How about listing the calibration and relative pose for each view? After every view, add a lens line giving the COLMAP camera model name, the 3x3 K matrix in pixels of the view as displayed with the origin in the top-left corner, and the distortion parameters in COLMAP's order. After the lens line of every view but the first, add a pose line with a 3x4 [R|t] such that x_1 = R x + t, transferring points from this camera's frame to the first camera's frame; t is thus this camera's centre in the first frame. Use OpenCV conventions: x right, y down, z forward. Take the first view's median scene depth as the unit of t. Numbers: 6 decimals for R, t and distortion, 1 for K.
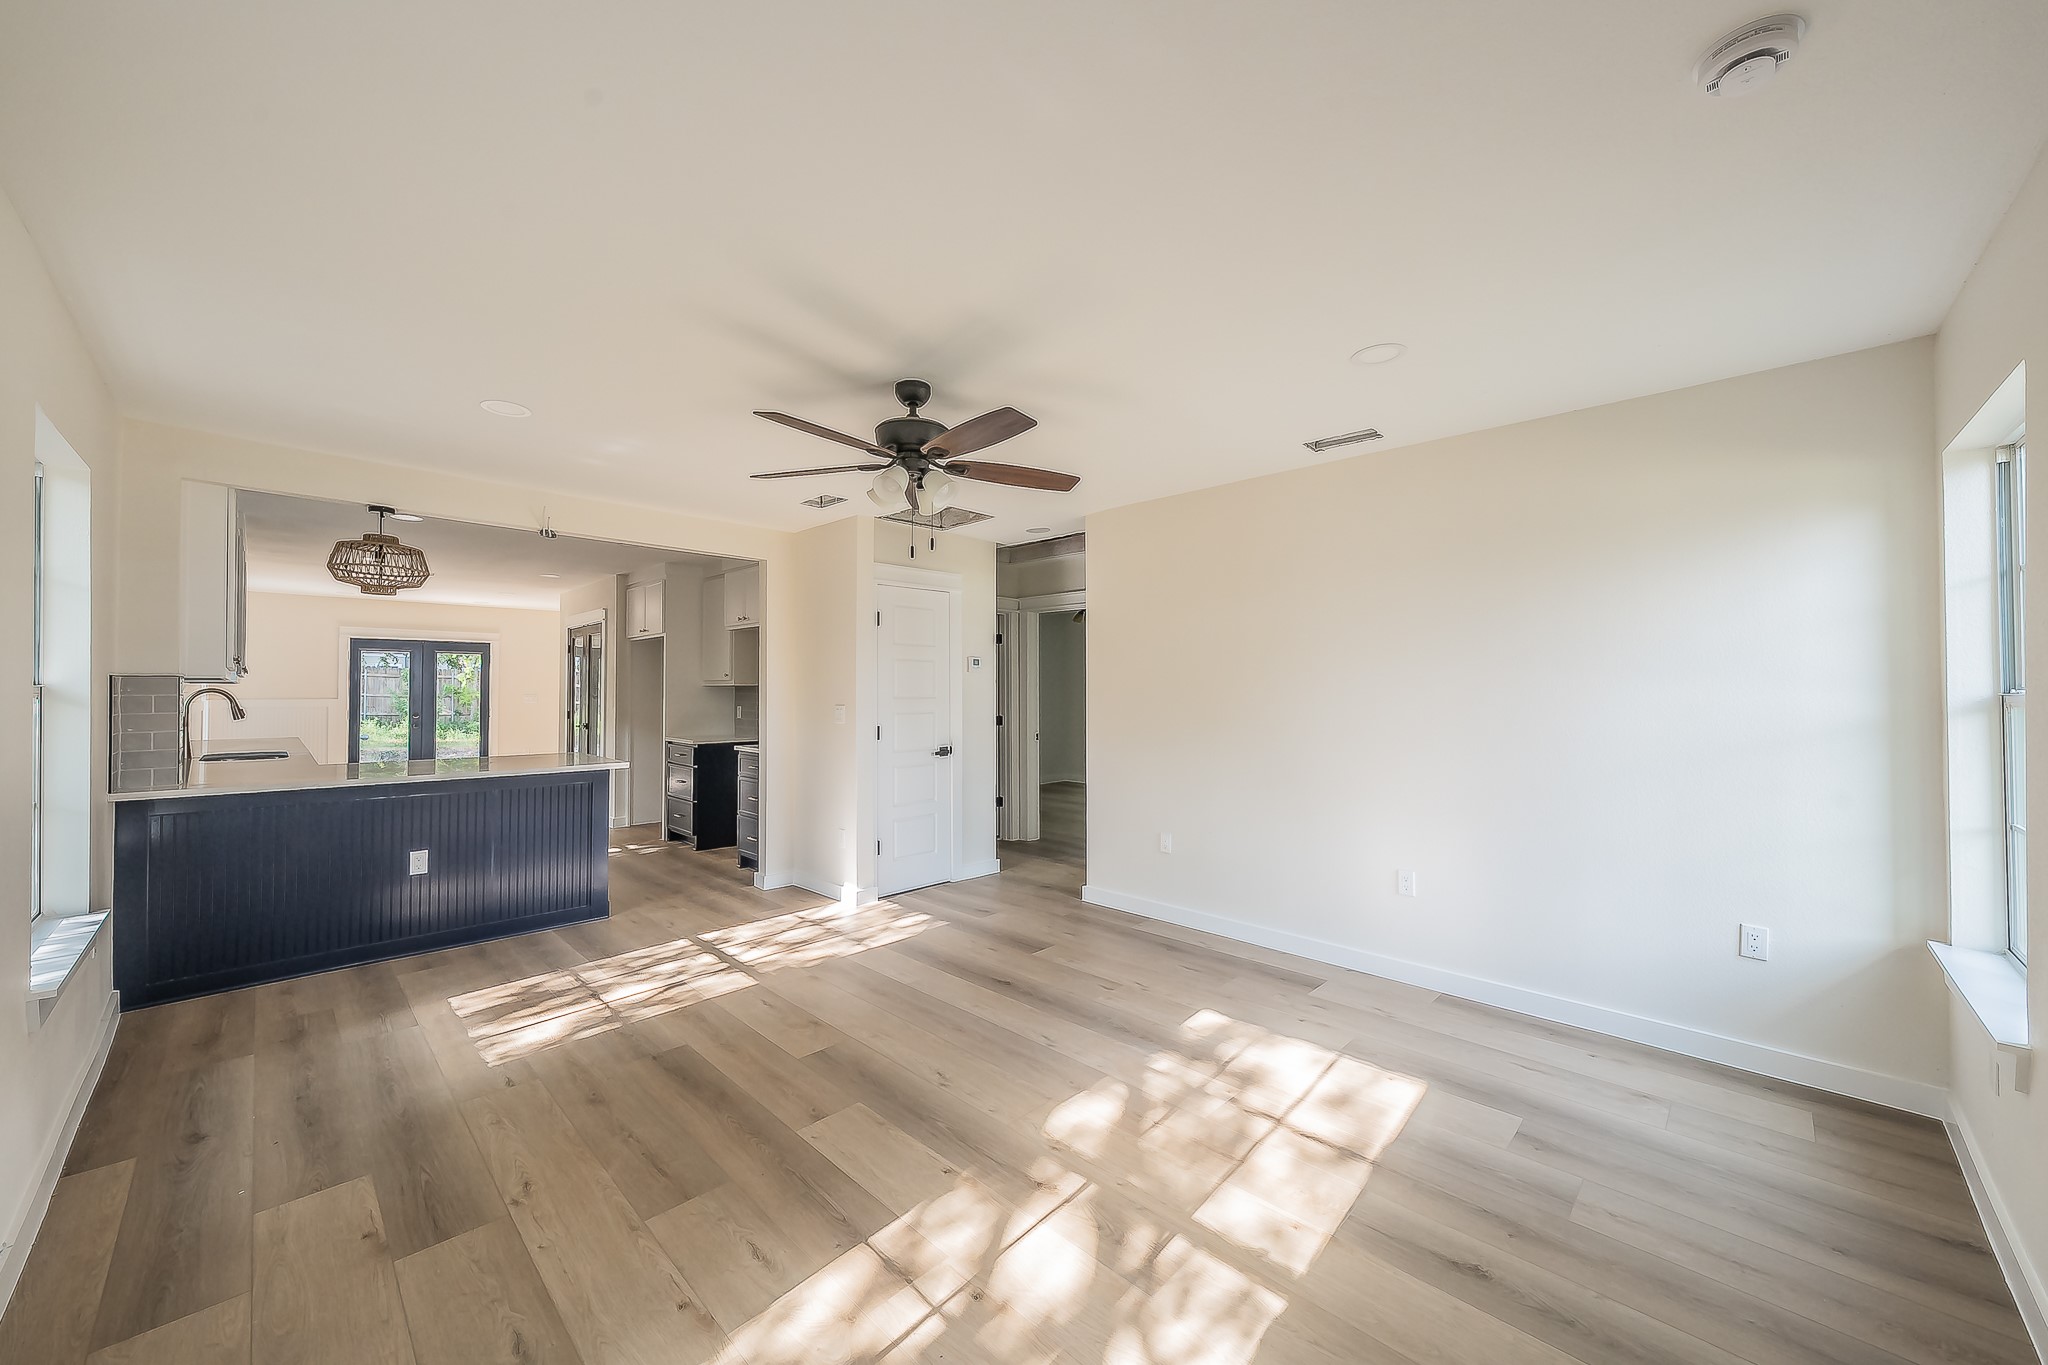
lens RADIAL K [[752.0, 0, 1024.0], [0, 752.0, 682.5], [0, 0, 1]] dist [0.000528, -0.000001]
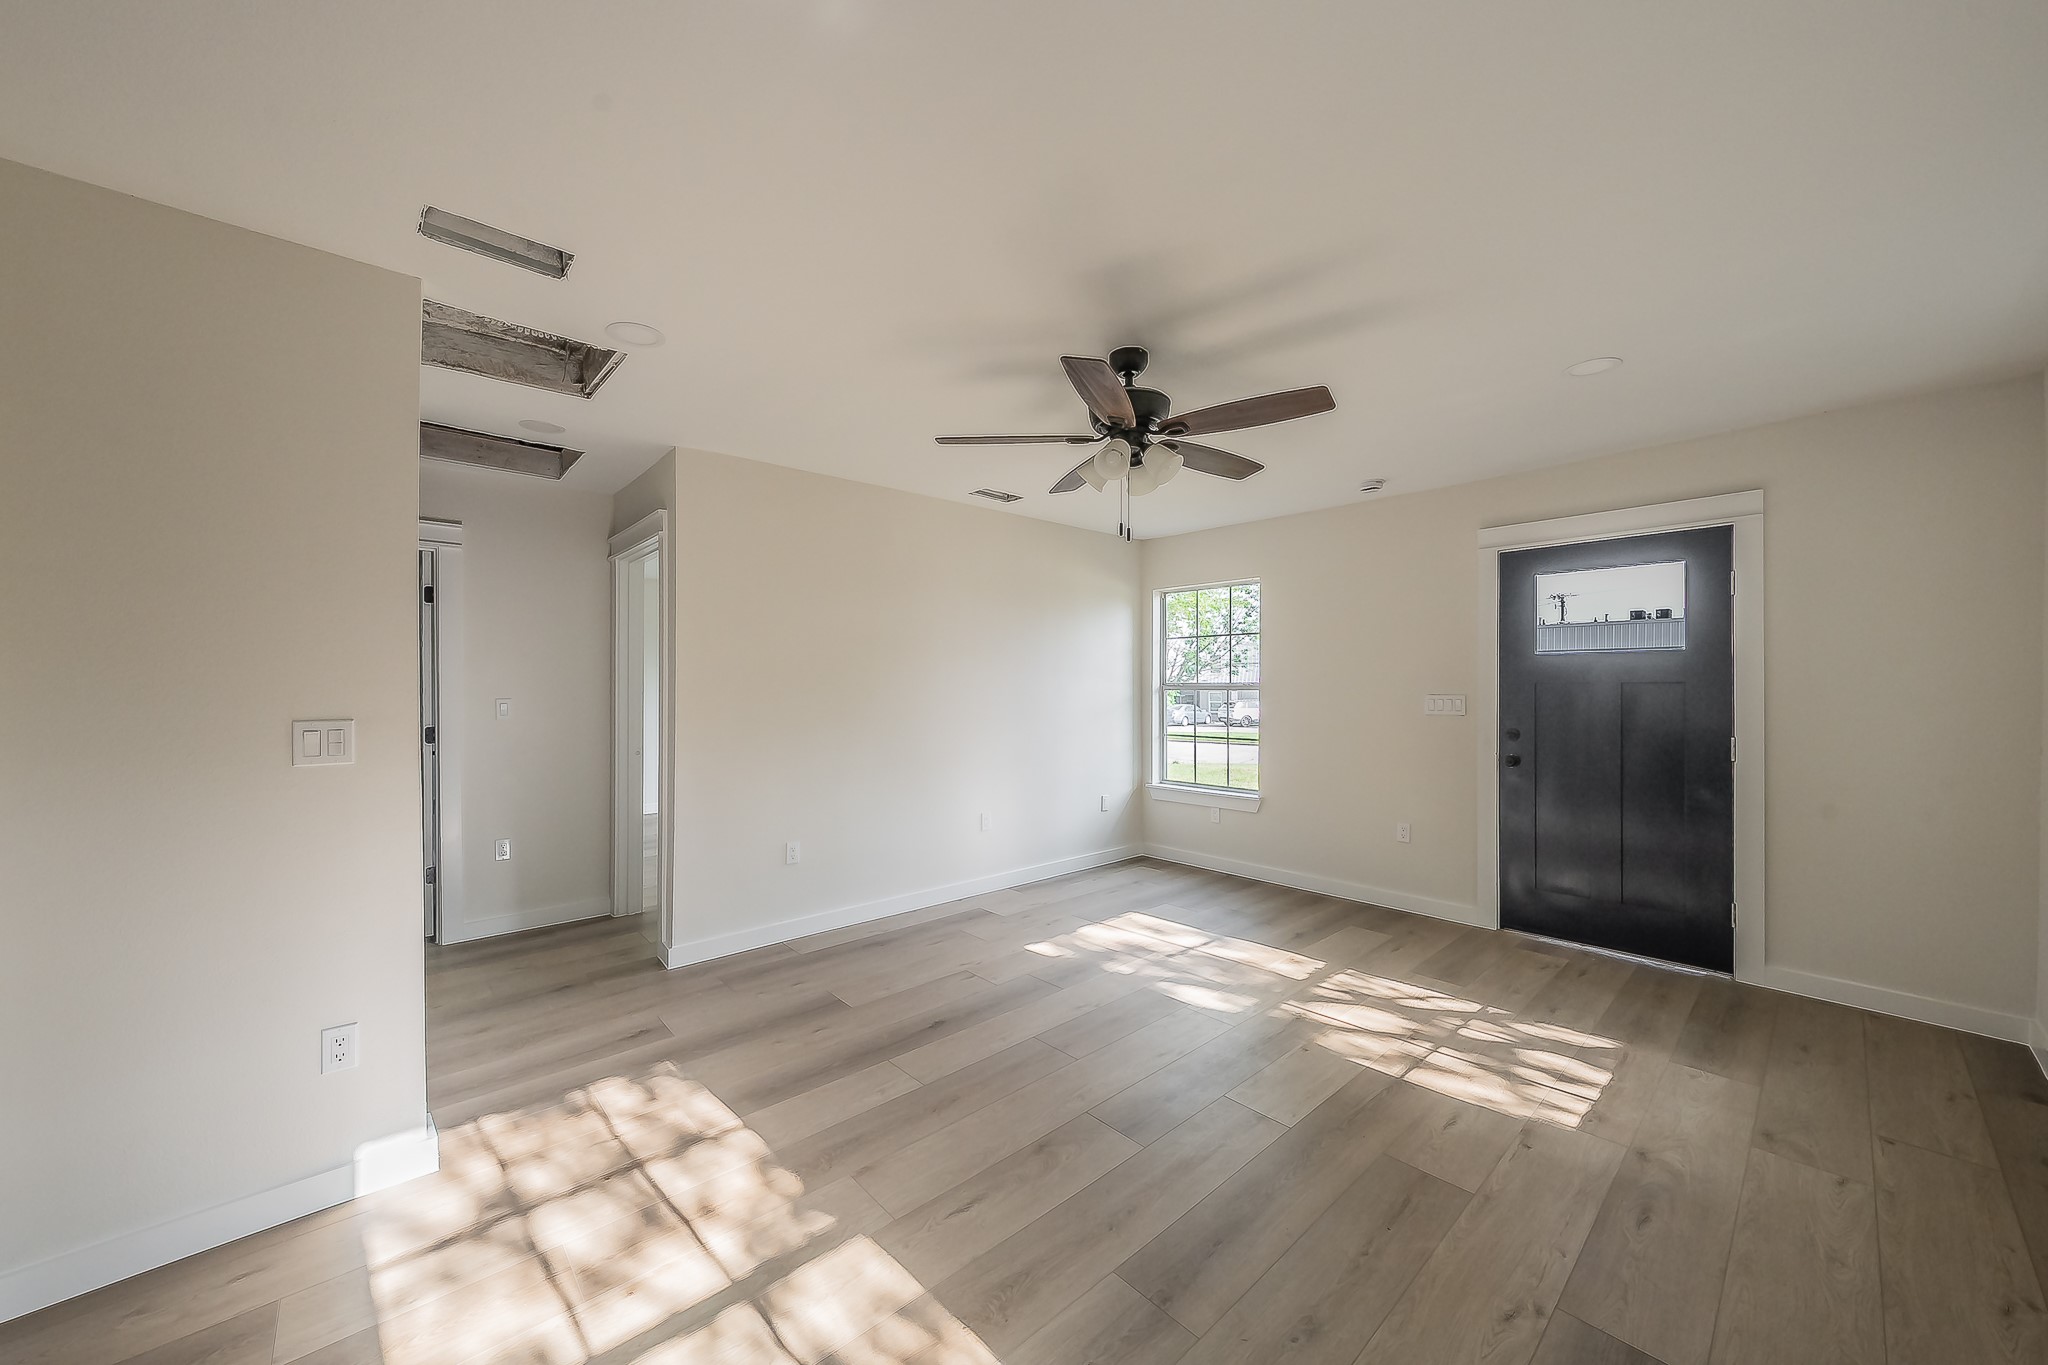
lens RADIAL K [[732.4, 0, 998.8], [0, 732.4, 681.2], [0, 0, 1]] dist [-0.011176, -0.000055]
pose [[0.084081, 0.007984, 0.996427, -1.059576], [-0.004096, 0.999962, -0.007667, 0.019579], [-0.996451, -0.003437, 0.084110, 1.070628]]
